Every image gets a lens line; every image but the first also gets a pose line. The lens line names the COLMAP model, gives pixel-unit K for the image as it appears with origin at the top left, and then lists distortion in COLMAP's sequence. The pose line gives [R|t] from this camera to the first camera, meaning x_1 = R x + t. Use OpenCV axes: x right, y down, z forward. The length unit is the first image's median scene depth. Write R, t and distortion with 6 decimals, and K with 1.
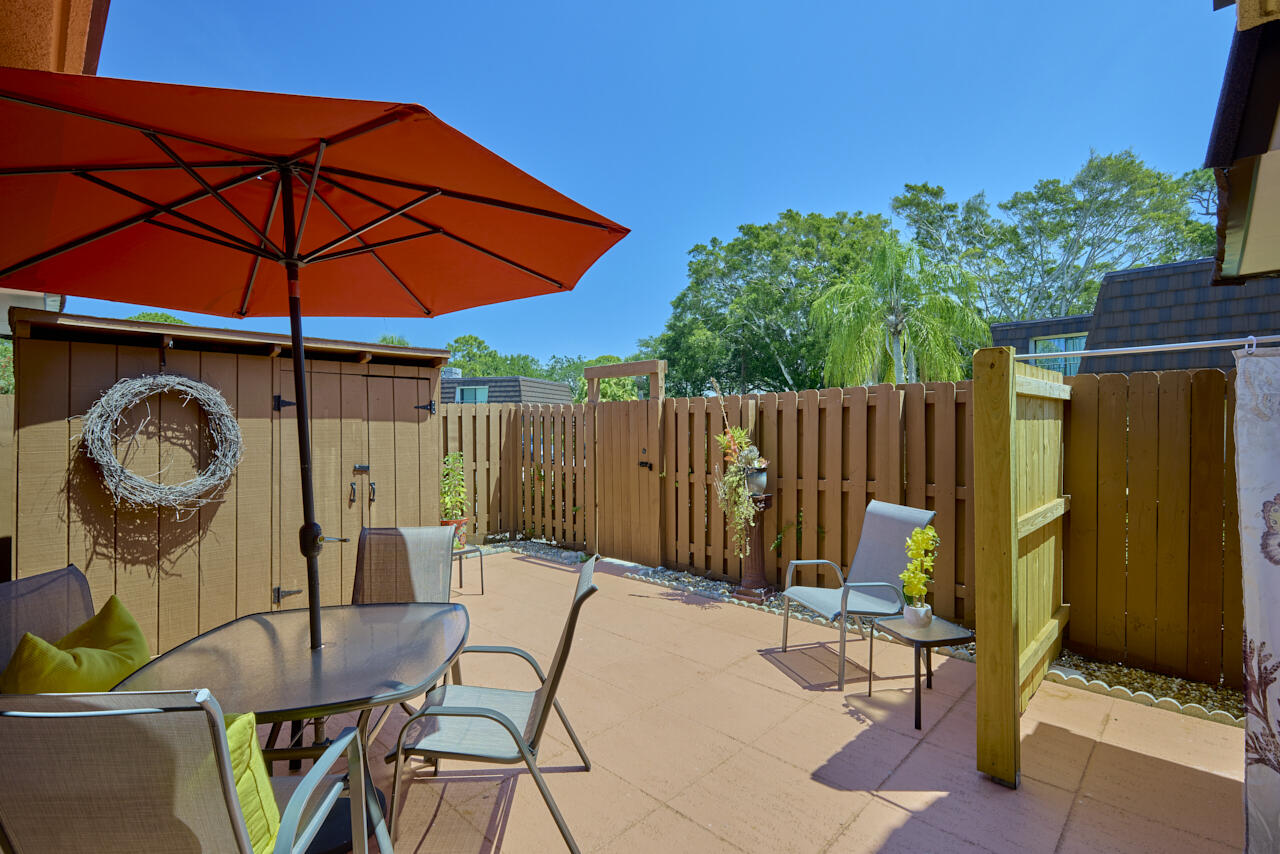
lens RADIAL K [[592.8, 0, 640.0], [0, 592.8, 427.0], [0, 0, 1]] dist [-0.001004, 0.000224]
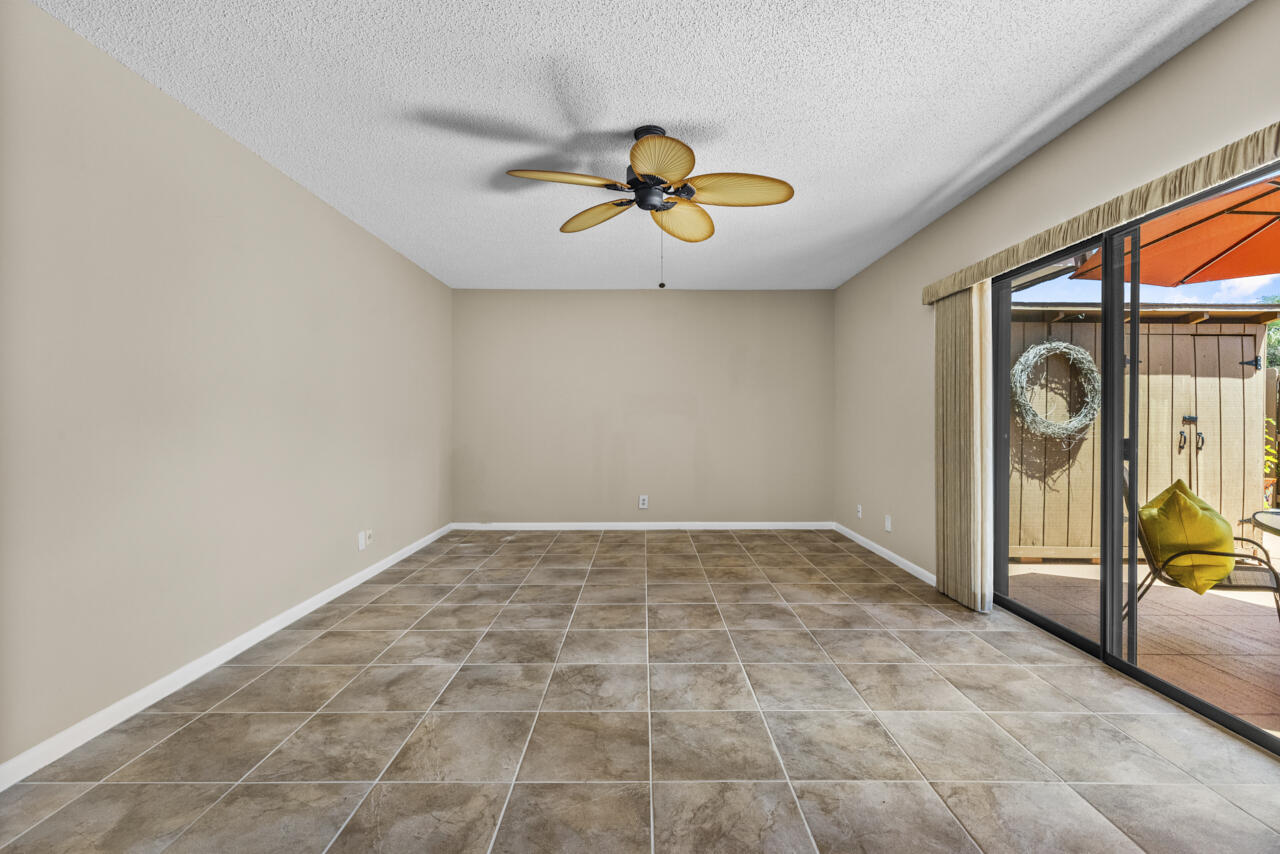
lens RADIAL K [[572.9, 0, 643.1], [0, 572.9, 423.4], [0, 0, 1]] dist [0.008394, -0.000379]
pose [[0.703190, 0.015644, -0.710830, -0.297284], [-0.009785, 0.999876, 0.012325, 0.052534], [0.710934, -0.001711, 0.703256, -0.338356]]
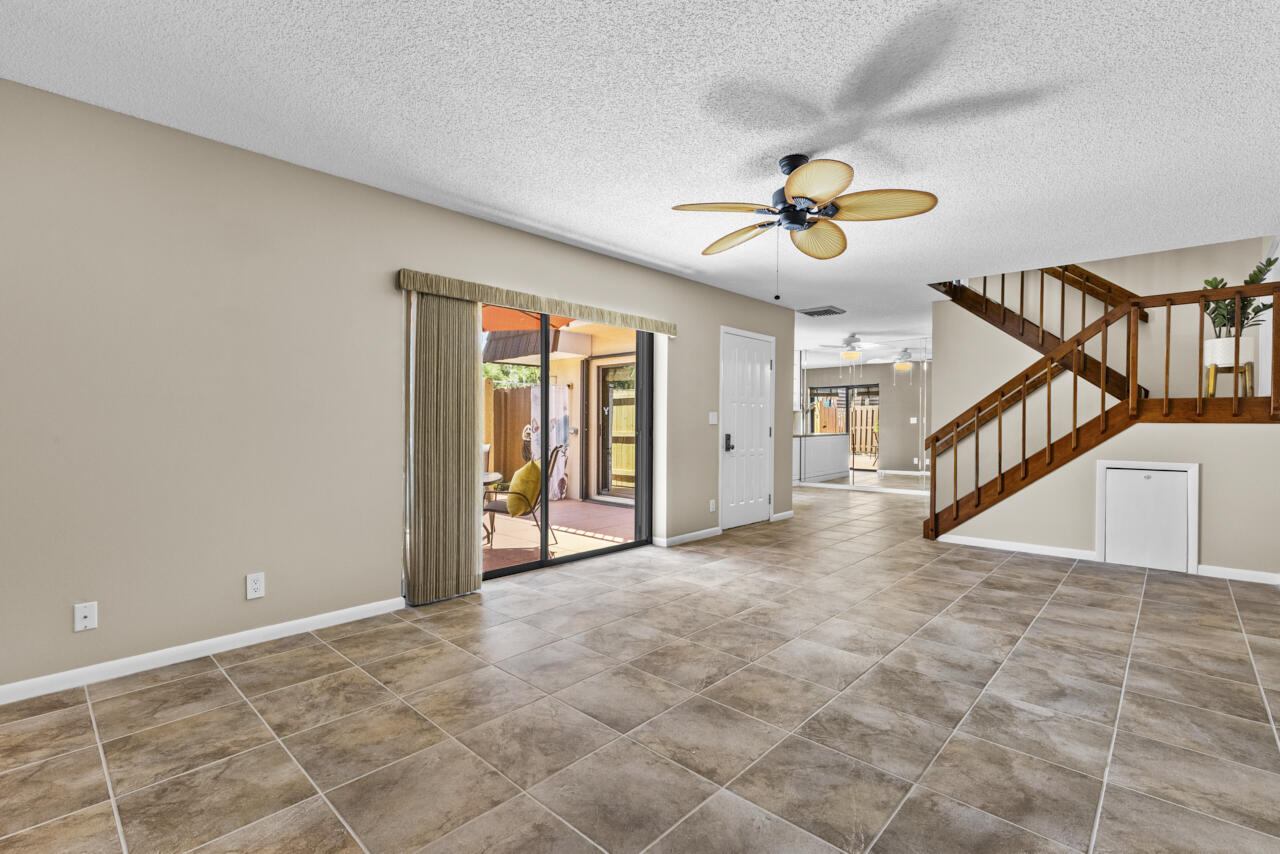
lens RADIAL K [[577.9, 0, 642.4], [0, 577.9, 427.9], [0, 0, 1]] dist [0.004493, -0.000707]
pose [[-0.032694, 0.002290, 0.999463, -1.052108], [-0.000110, 0.999997, -0.002295, 0.061055], [-0.999465, -0.000185, -0.032693, 0.095442]]
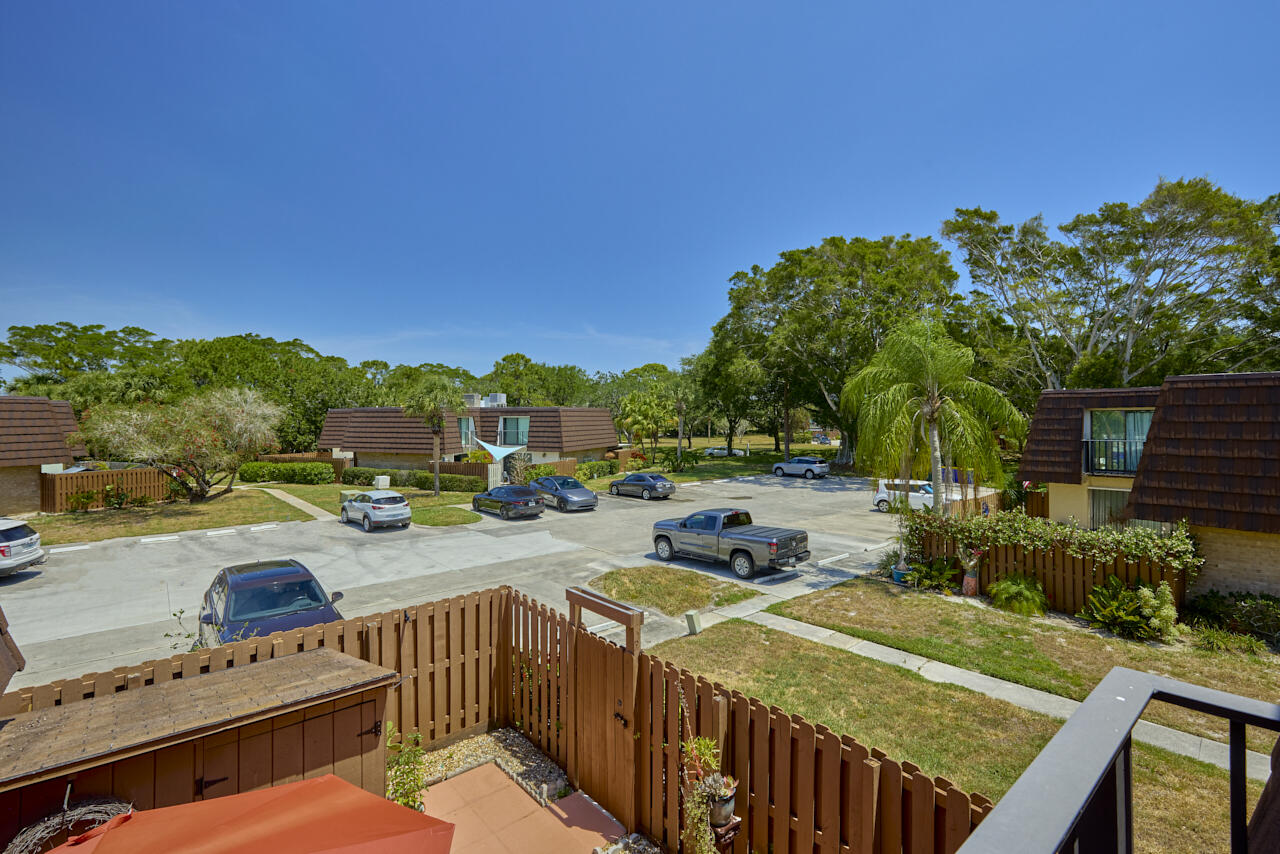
lens RADIAL K [[584.3, 0, 637.9], [0, 584.3, 418.5], [0, 0, 1]] dist [-0.001270, -0.000283]
pose [[0.996264, 0.008076, -0.085976, 0.113272], [-0.008541, 0.999951, -0.005043, -0.412606], [0.085931, 0.005759, 0.996284, 0.070412]]
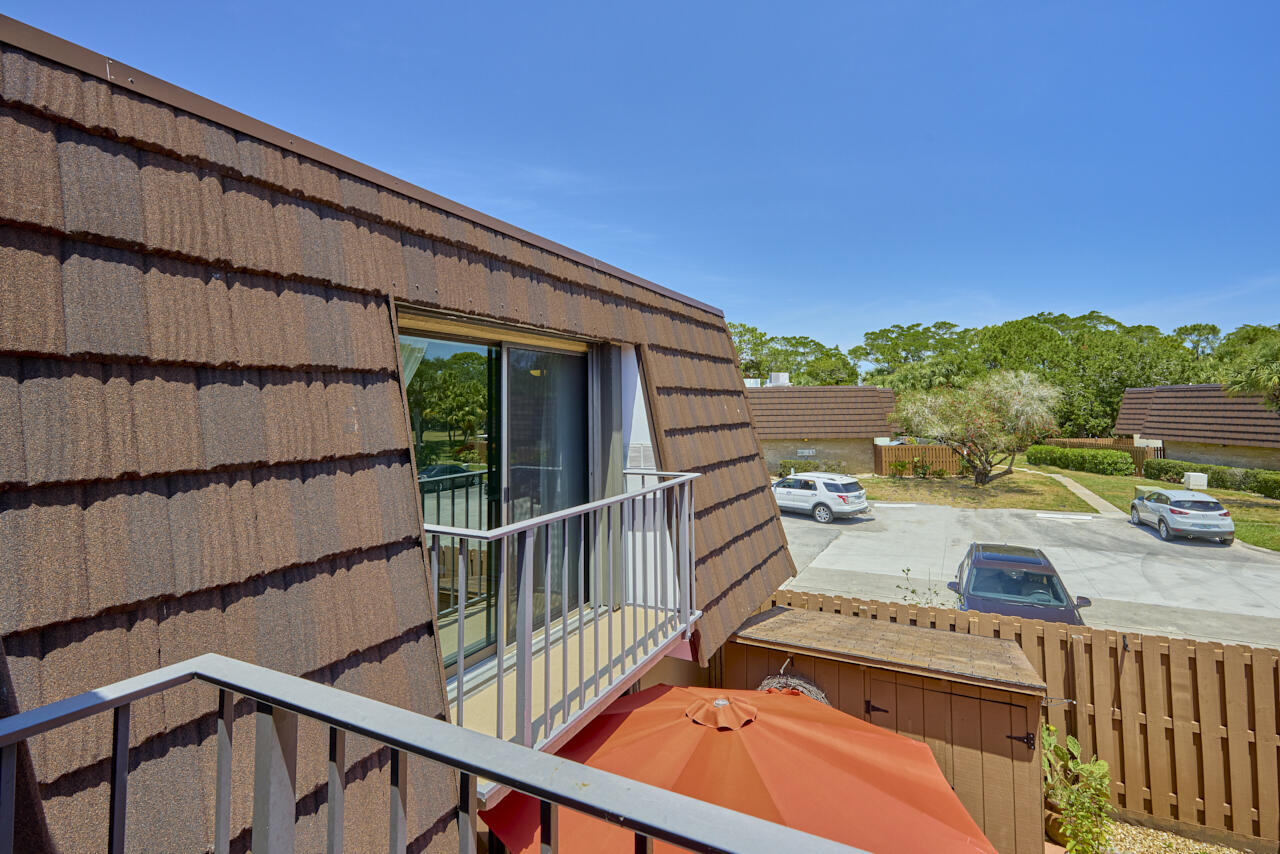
lens RADIAL K [[605.0, 0, 642.8], [0, 605.0, 378.3], [0, 0, 1]] dist [0.000386, -0.000264]
pose [[0.296222, -0.035459, -0.954461, 0.281511], [0.002764, 0.999338, -0.036268, -0.420625], [0.955115, 0.008105, 0.296124, 0.134798]]
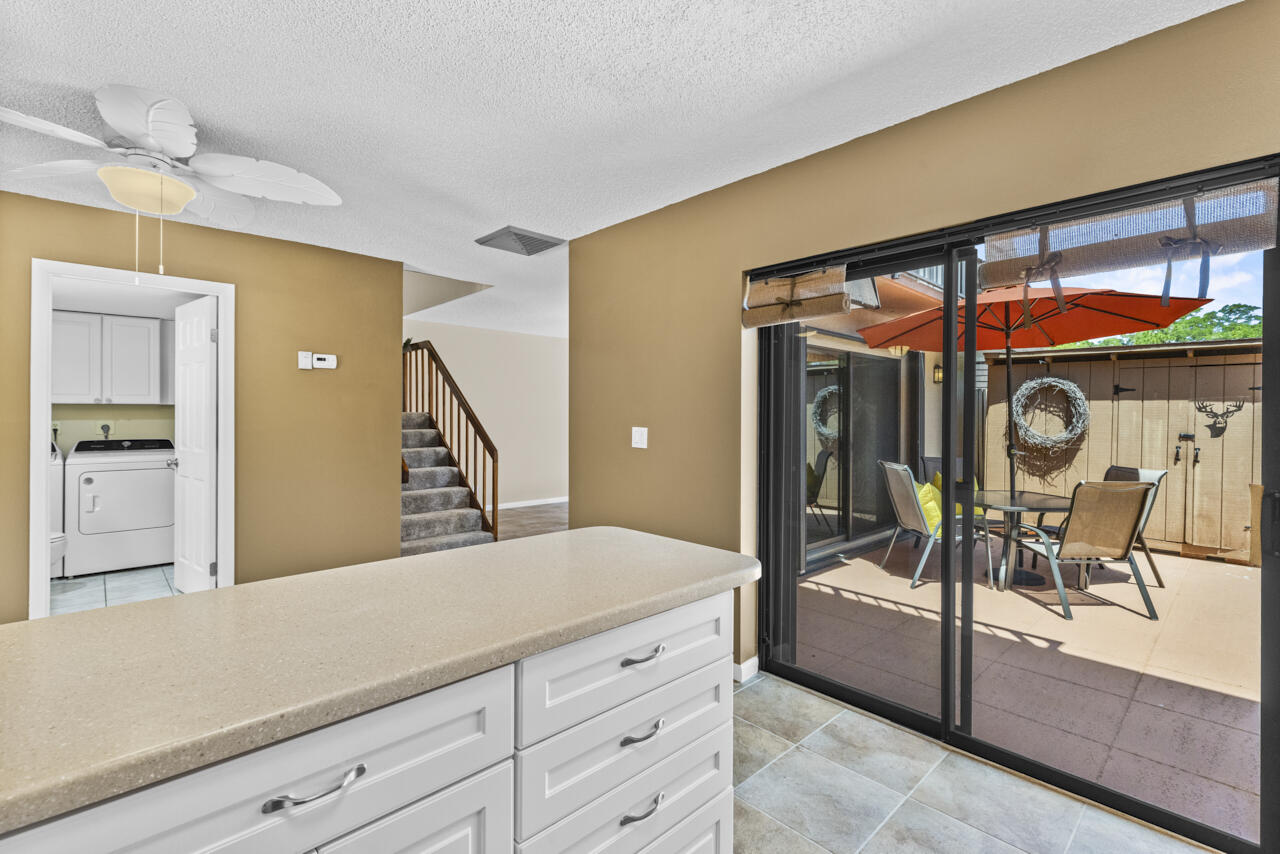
lens RADIAL K [[592.8, 0, 640.0], [0, 592.8, 427.0], [0, 0, 1]] dist [-0.001004, 0.000224]
pose [[-0.024182, 0.025136, -0.999392, 0.626858], [-0.012485, 0.999598, 0.025443, 0.021241], [0.999630, 0.013093, -0.023858, -0.139292]]
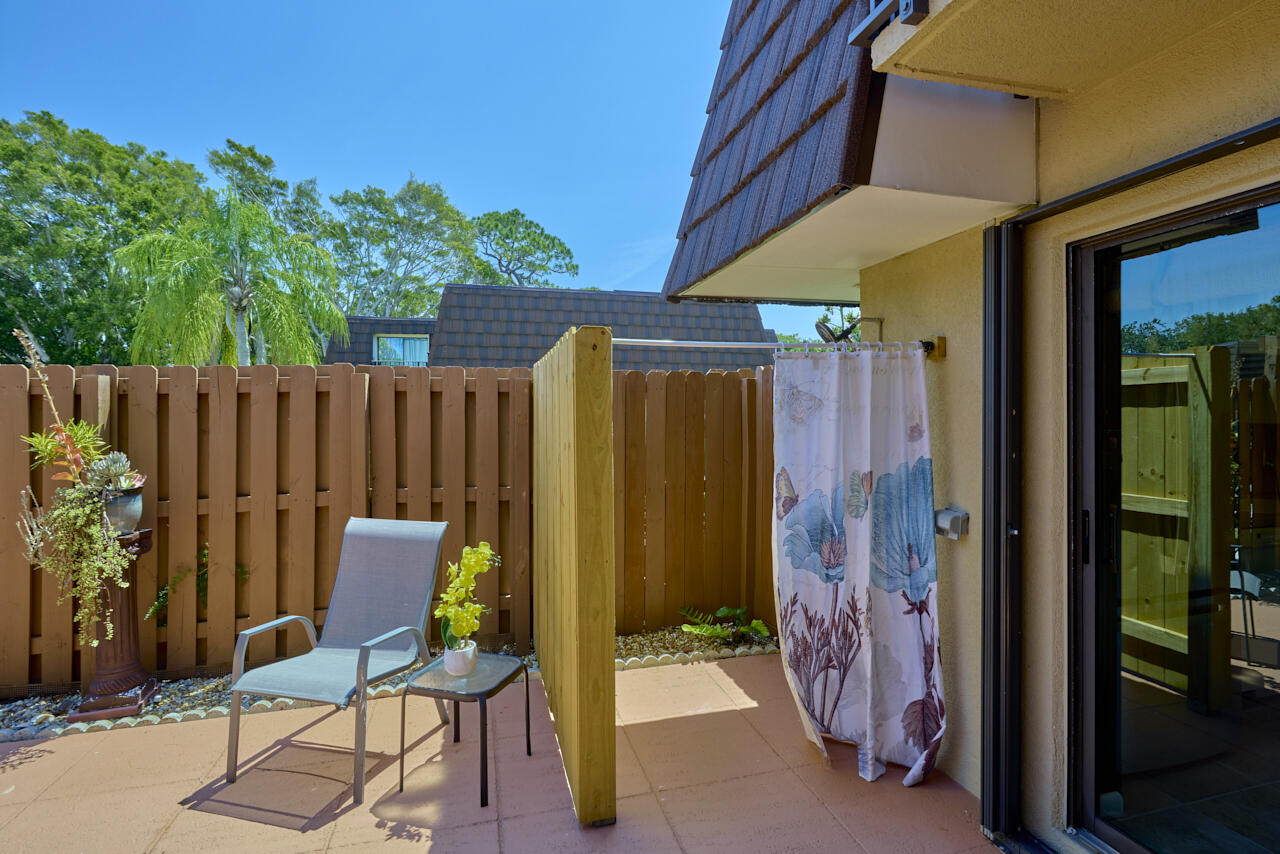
lens RADIAL K [[616.0, 0, 640.7], [0, 616.0, 414.2], [0, 0, 1]] dist [0.000010, 0.000102]
pose [[0.515336, 0.005713, 0.856969, -0.056134], [0.004234, 0.999949, -0.009212, 0.001216], [-0.856978, 0.008375, 0.515285, 0.185394]]
